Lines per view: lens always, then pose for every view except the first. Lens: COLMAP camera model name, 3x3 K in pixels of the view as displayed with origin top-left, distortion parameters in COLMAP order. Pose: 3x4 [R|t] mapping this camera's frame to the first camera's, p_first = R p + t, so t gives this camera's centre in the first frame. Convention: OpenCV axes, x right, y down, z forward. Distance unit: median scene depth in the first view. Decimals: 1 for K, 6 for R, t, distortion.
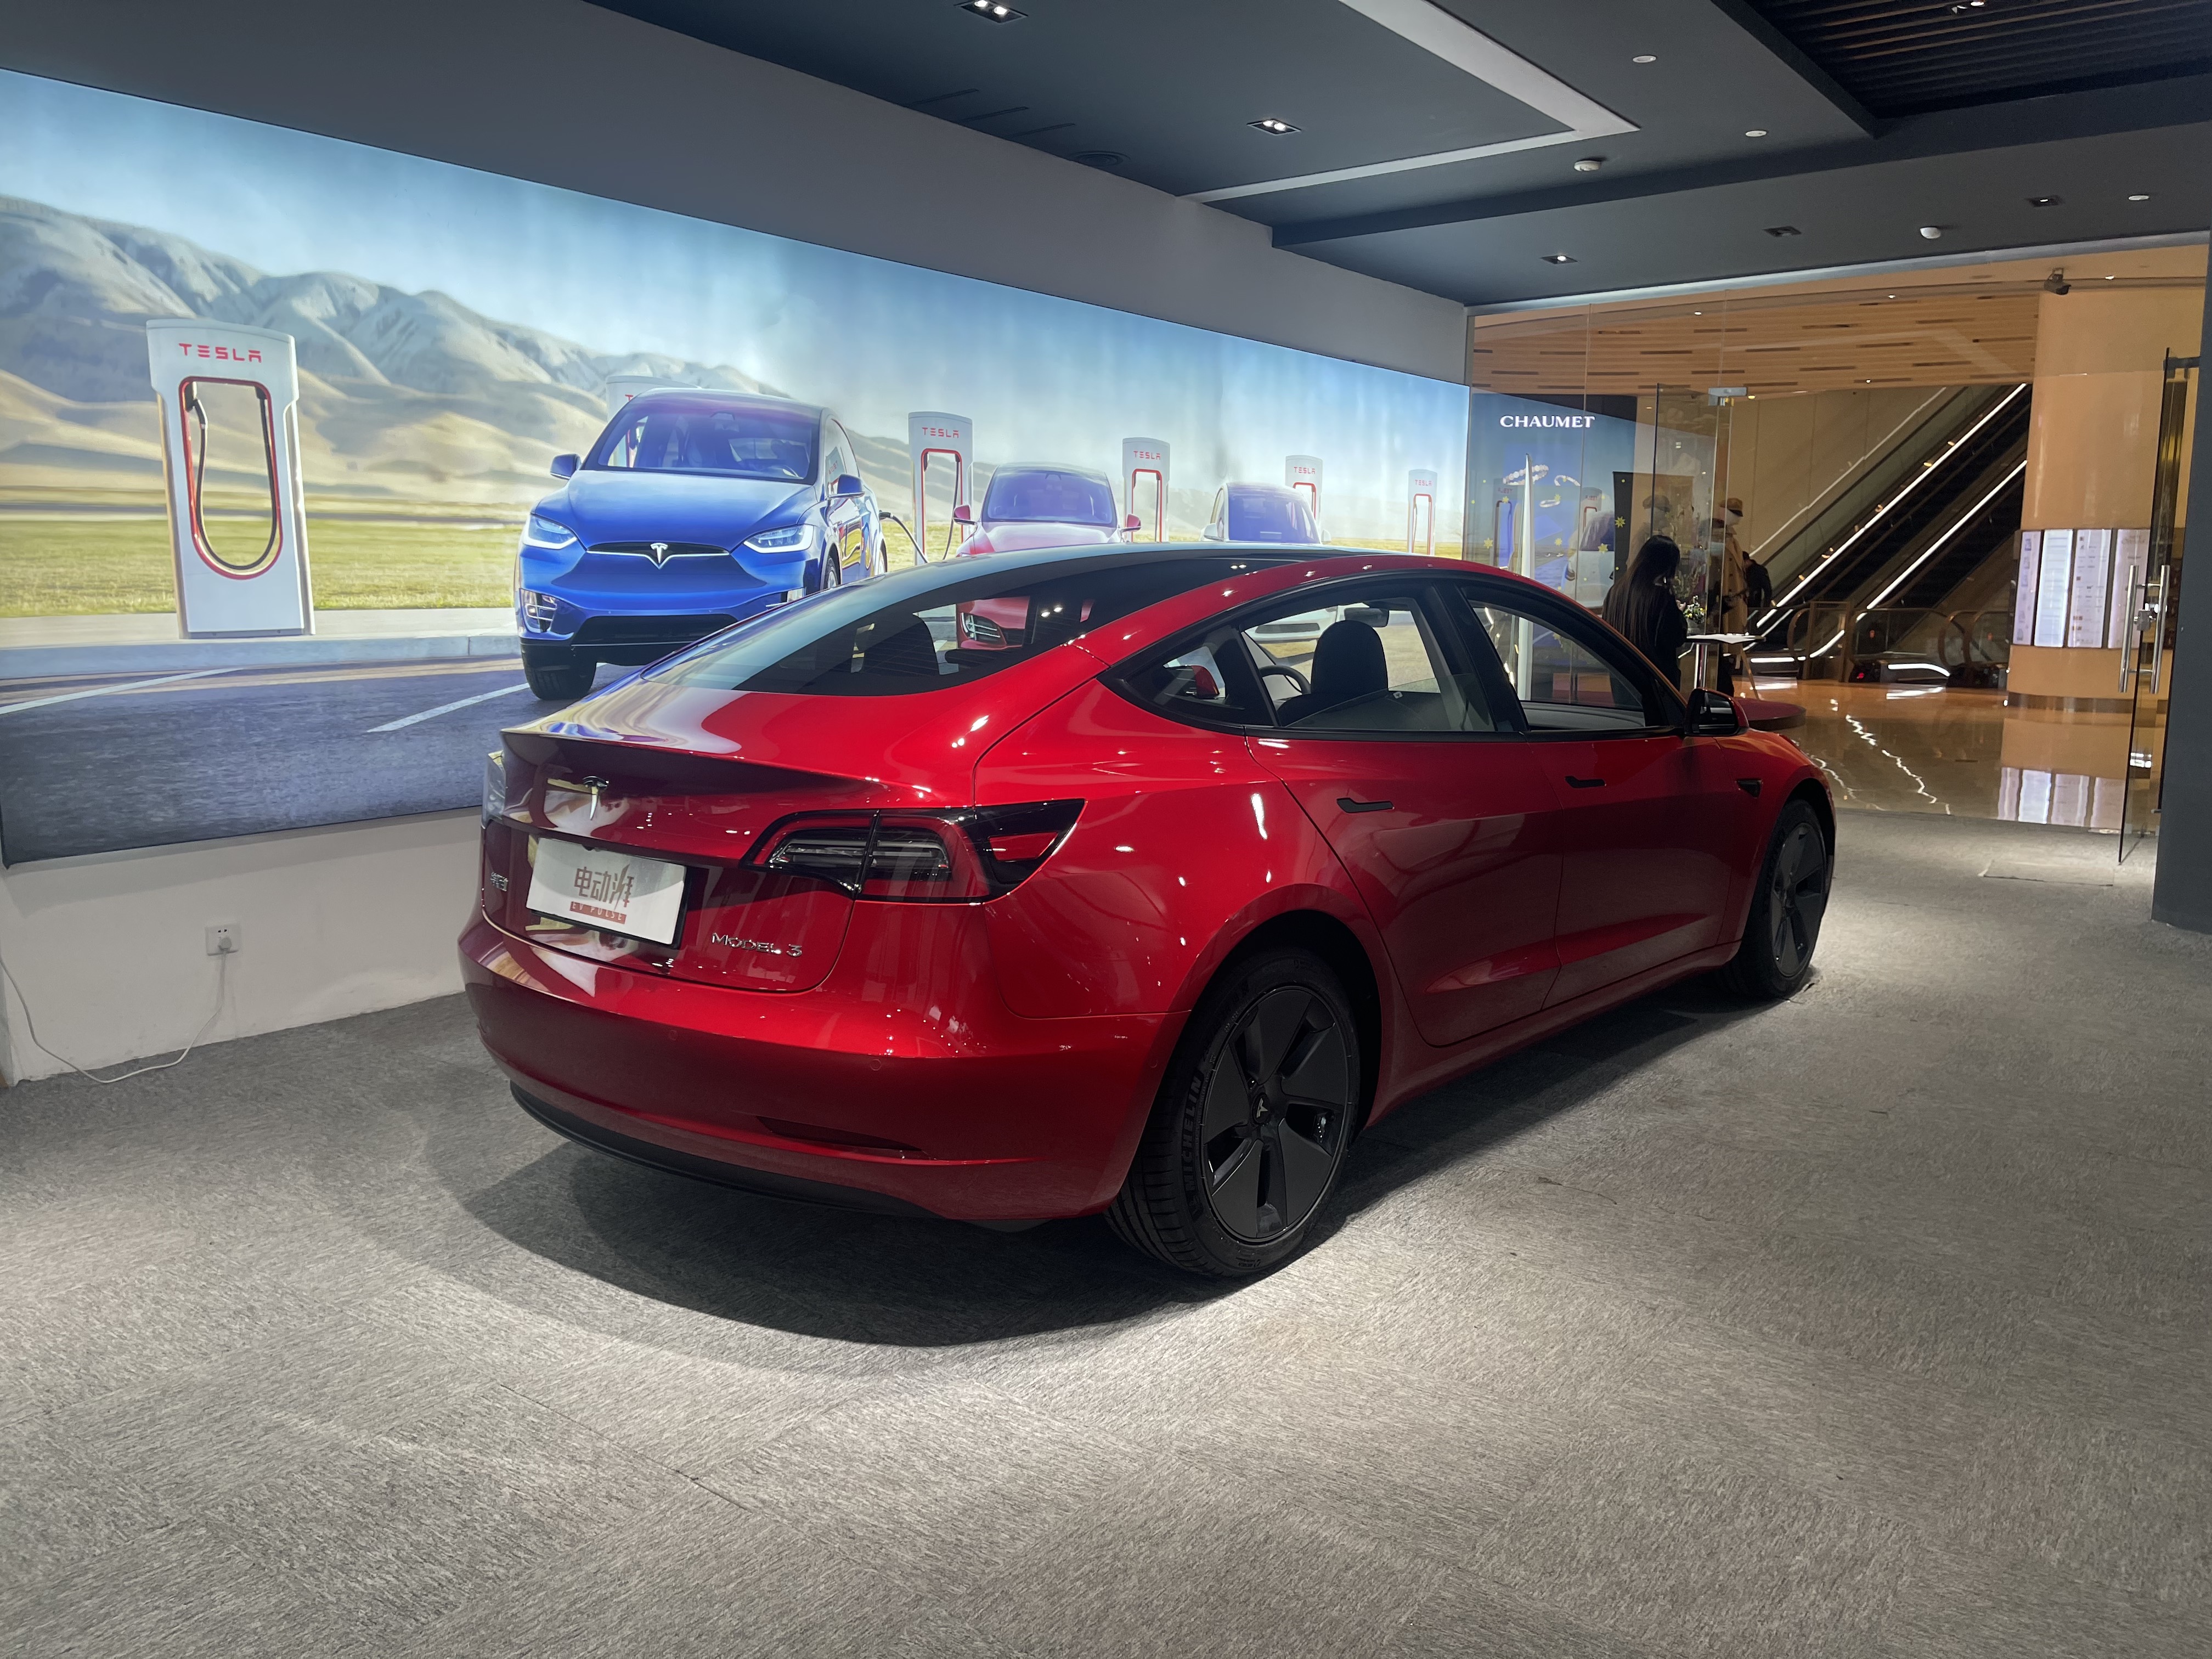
lens RADIAL K [[1657.3, 0, 1111.7], [0, 1657.3, 836.2], [0, 0, 1]] dist [0.075029, -0.094323]
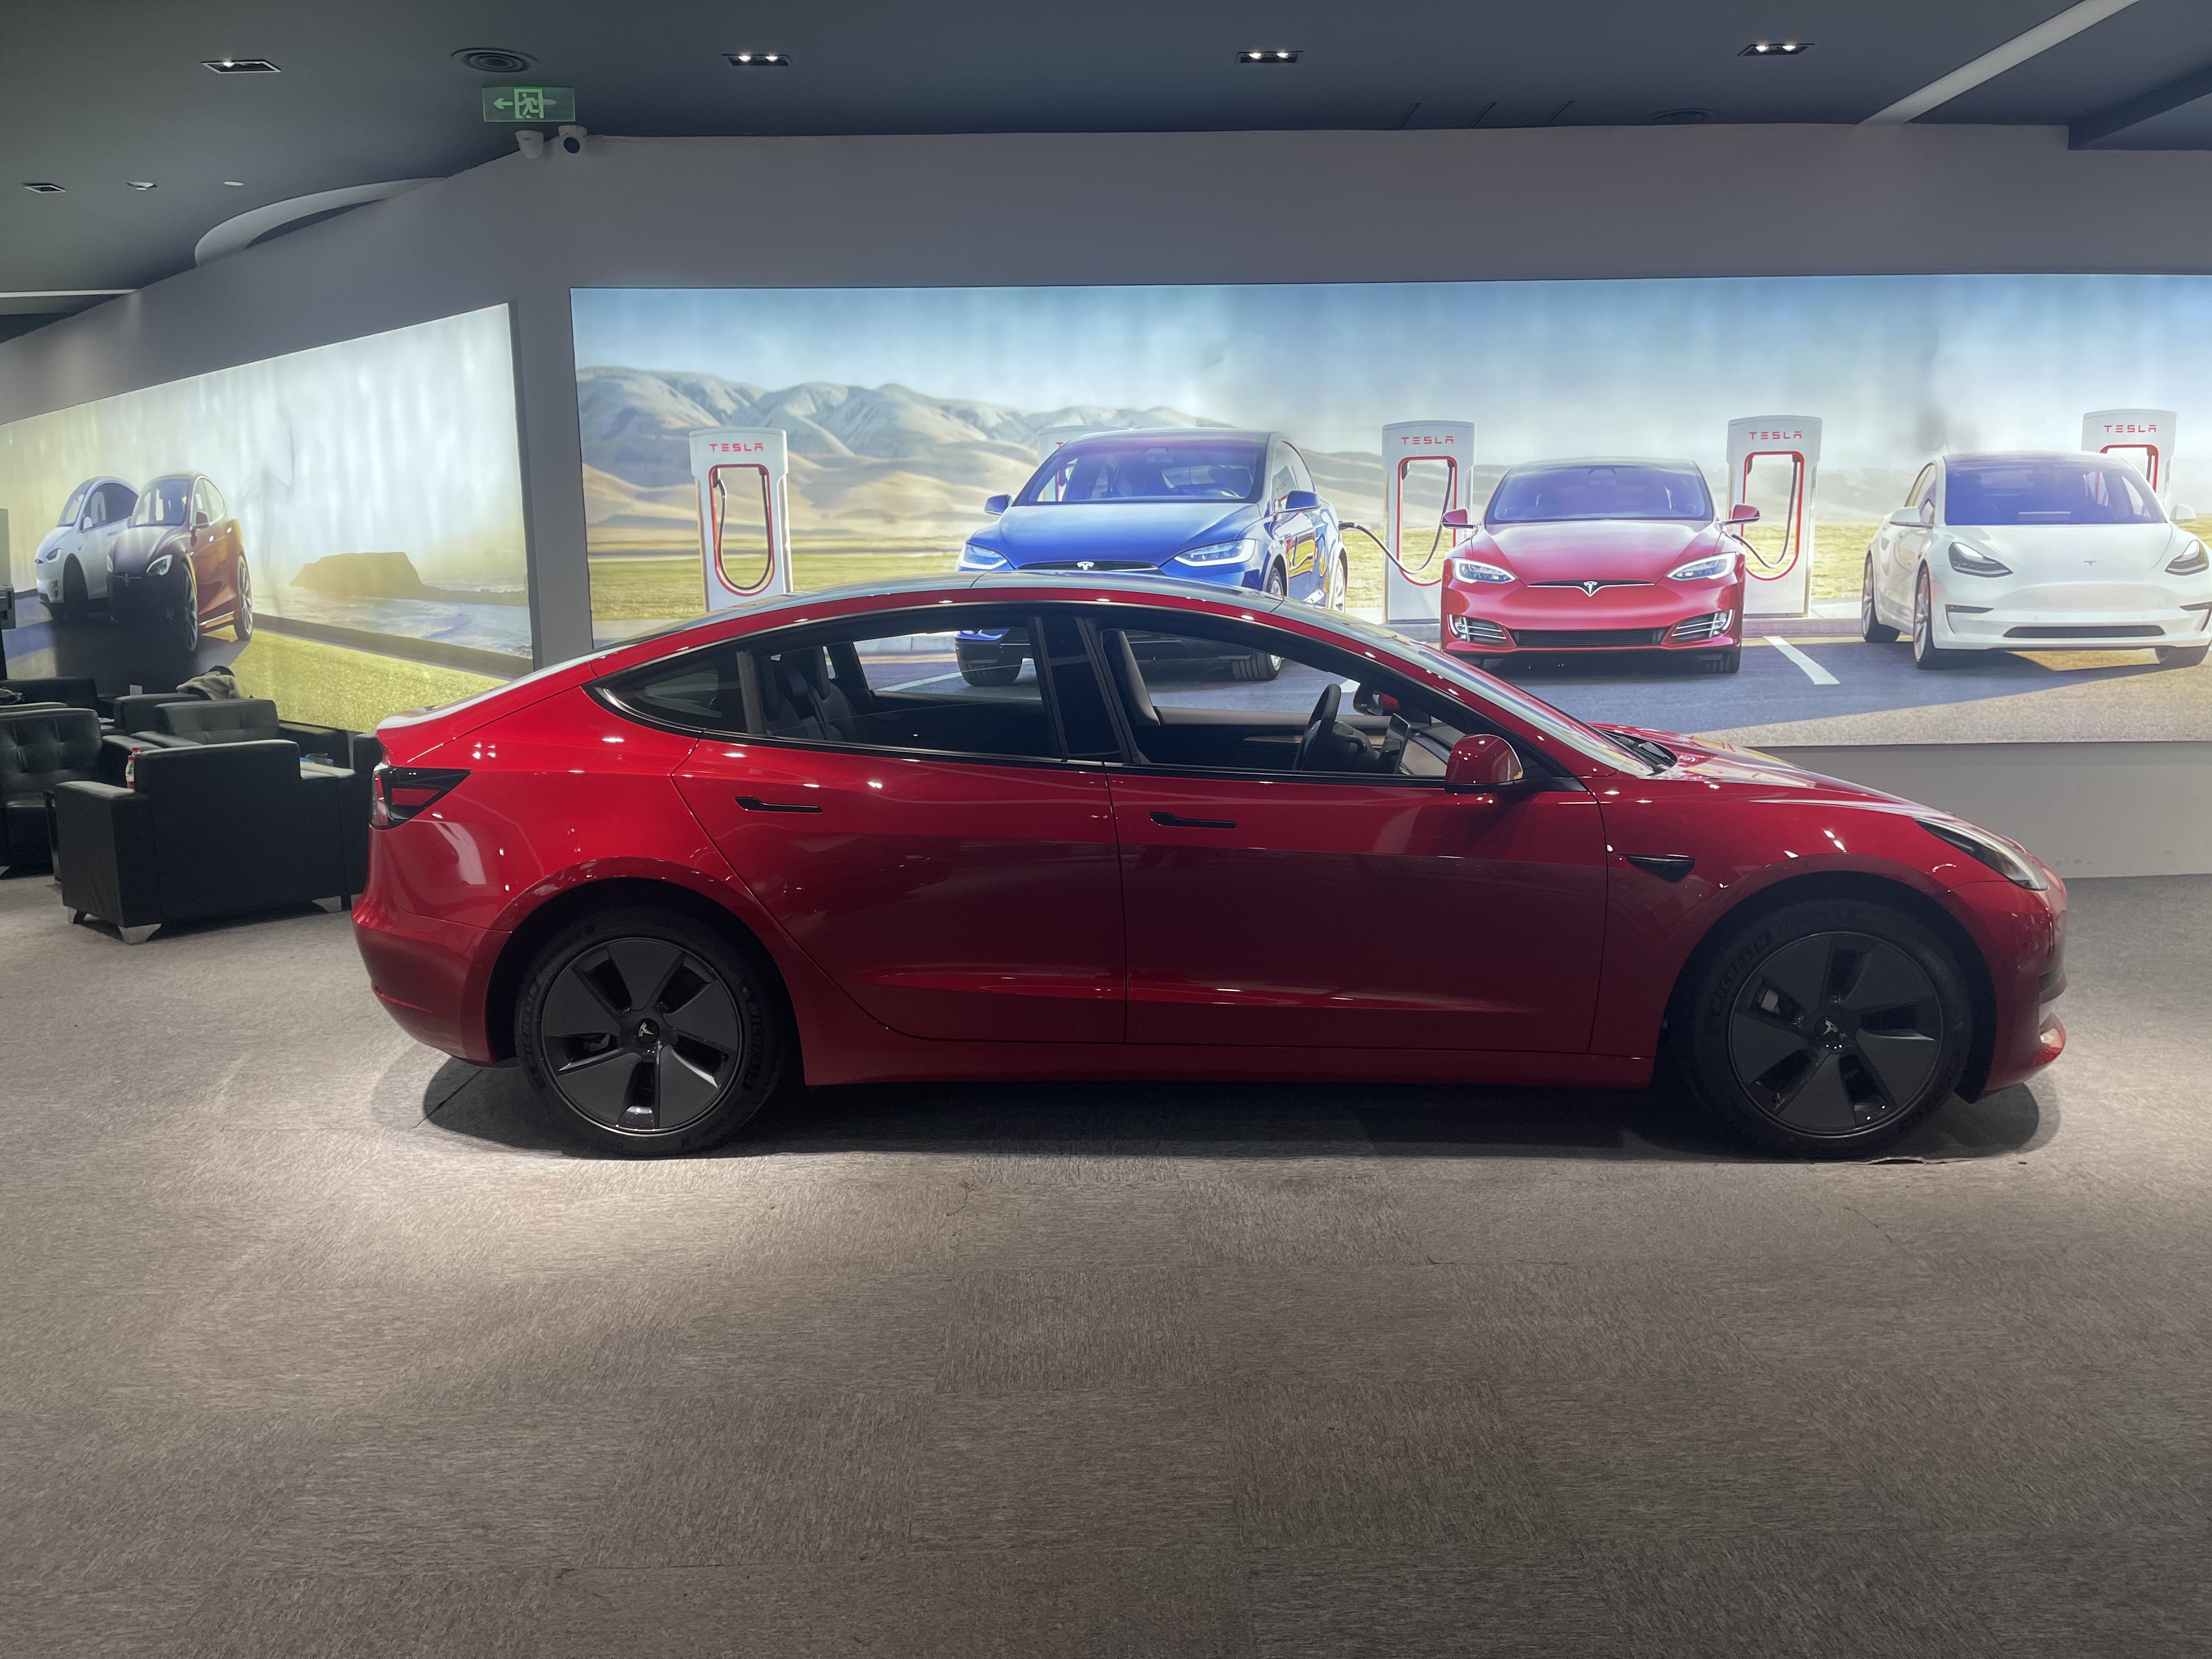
lens RADIAL K [[1657.3, 0, 1111.1], [0, 1657.3, 845.2], [0, 0, 1]] dist [0.075029, -0.094323]
pose [[0.620267, 0.120638, -0.775058, 0.749301], [-0.105583, 0.991951, 0.069902, -0.059991], [0.777252, 0.038475, 0.628012, 0.275542]]
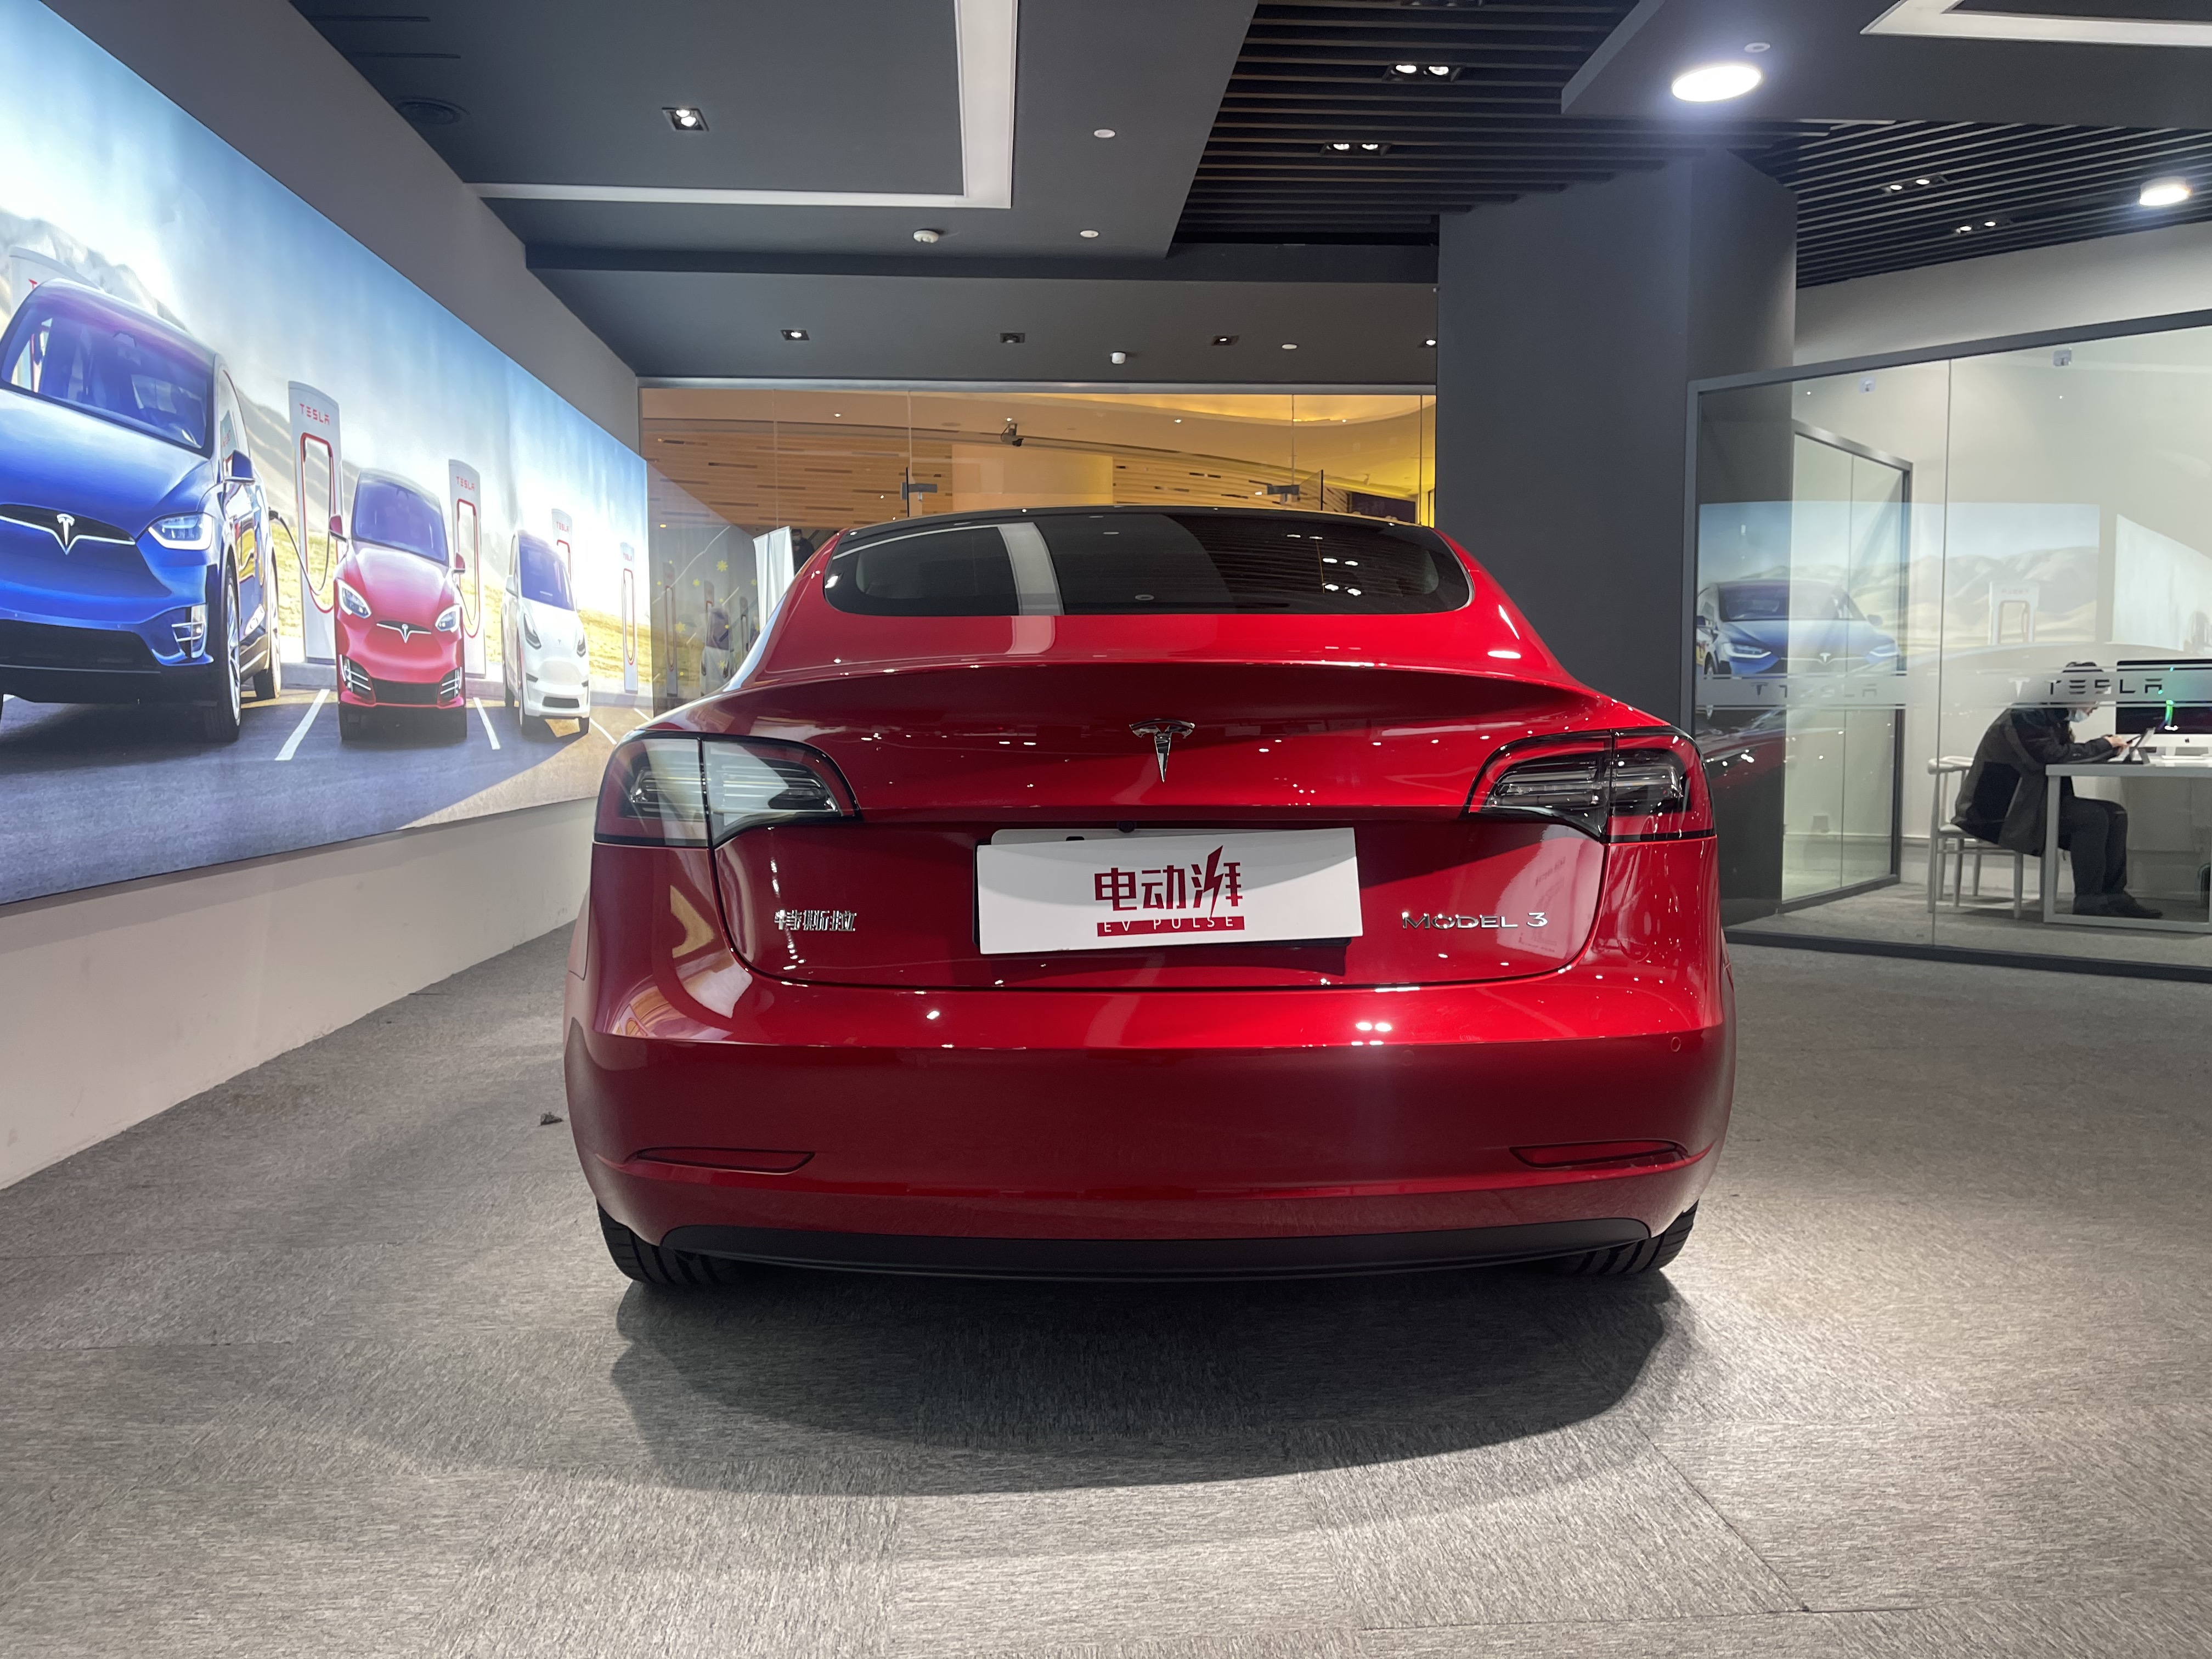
lens RADIAL K [[1657.3, 0, 1126.1], [0, 1657.3, 846.2], [0, 0, 1]] dist [0.075029, -0.094323]
pose [[0.748273, -0.057744, 0.660873, -0.424993], [0.110013, 0.993212, -0.037780, 0.021716], [-0.654206, 0.100974, 0.749546, 0.276459]]
